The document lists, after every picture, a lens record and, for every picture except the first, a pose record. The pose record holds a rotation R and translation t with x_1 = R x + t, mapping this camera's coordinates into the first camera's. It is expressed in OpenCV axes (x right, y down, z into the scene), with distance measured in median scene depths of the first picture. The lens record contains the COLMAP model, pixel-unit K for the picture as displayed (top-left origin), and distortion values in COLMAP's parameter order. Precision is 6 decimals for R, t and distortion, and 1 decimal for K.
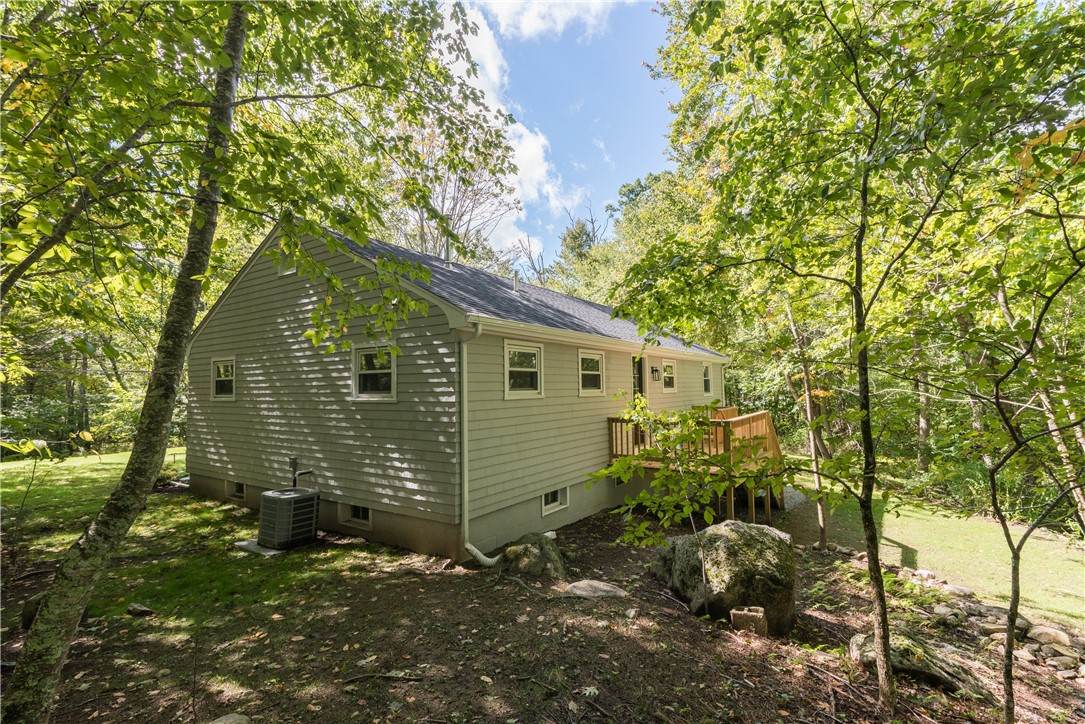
lens RADIAL K [[483.4, 0, 541.9], [0, 483.4, 367.1], [0, 0, 1]] dist [0.019368, 0.000502]
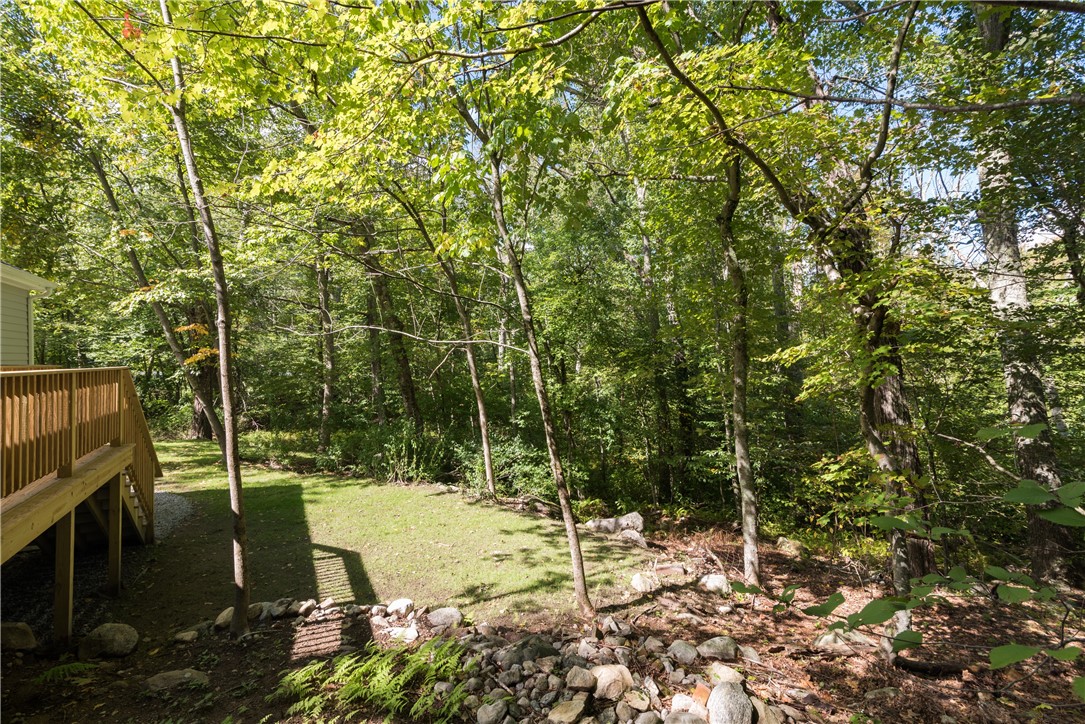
lens RADIAL K [[483.4, 0, 541.9], [0, 483.4, 367.1], [0, 0, 1]] dist [0.019368, 0.000502]
pose [[0.429831, 0.009336, 0.902861, 0.218821], [-0.049518, 0.998685, 0.013247, 0.071627], [-0.901551, -0.050402, 0.429728, 0.446356]]
